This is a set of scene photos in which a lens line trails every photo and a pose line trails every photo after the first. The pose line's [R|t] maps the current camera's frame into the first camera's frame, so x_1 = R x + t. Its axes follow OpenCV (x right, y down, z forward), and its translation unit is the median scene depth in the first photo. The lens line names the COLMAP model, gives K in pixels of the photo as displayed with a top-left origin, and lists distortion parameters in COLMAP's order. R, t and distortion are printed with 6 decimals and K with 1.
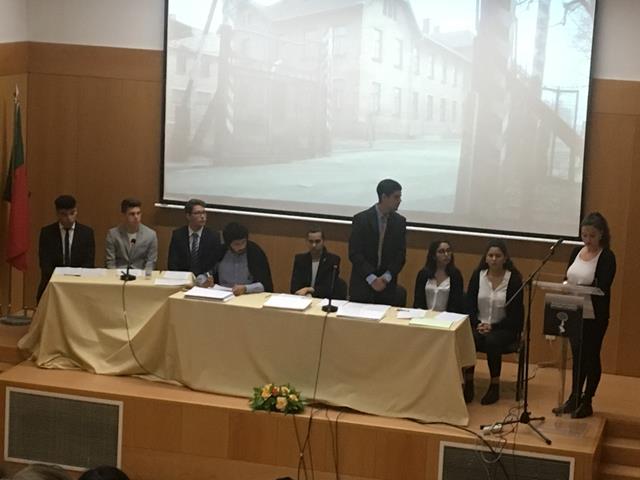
lens RADIAL K [[1601.3, 0, 320.0], [0, 1601.3, 240.0], [0, 0, 1]] dist [0.057683, 0.519317]
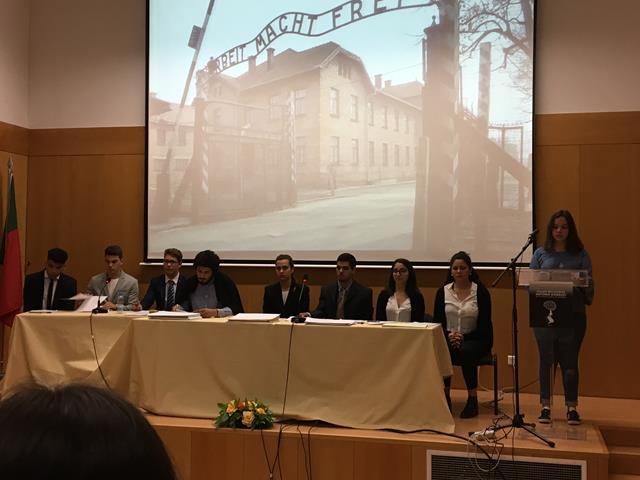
lens RADIAL K [[852.8, 0, 320.0], [0, 852.8, 240.0], [0, 0, 1]] dist [0.134543, -0.275335]
pose [[0.999038, -0.035973, 0.025062, 0.007515], [0.040232, 0.979374, -0.198011, 0.090576], [-0.017422, 0.198829, 0.979879, 0.449284]]
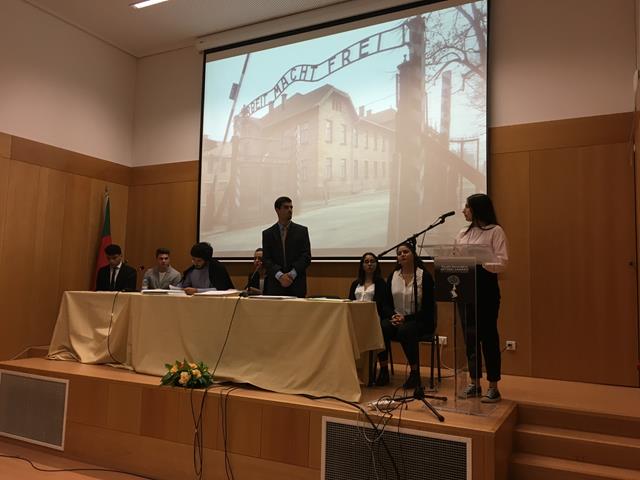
lens RADIAL K [[535.9, 0, 320.0], [0, 535.9, 240.0], [0, 0, 1]] dist [0.105846, -0.169798]
pose [[0.977715, -0.041724, -0.205750, 0.123440], [-0.014974, 0.963695, -0.266584, 0.096917], [0.209403, 0.263724, 0.941594, 0.596494]]
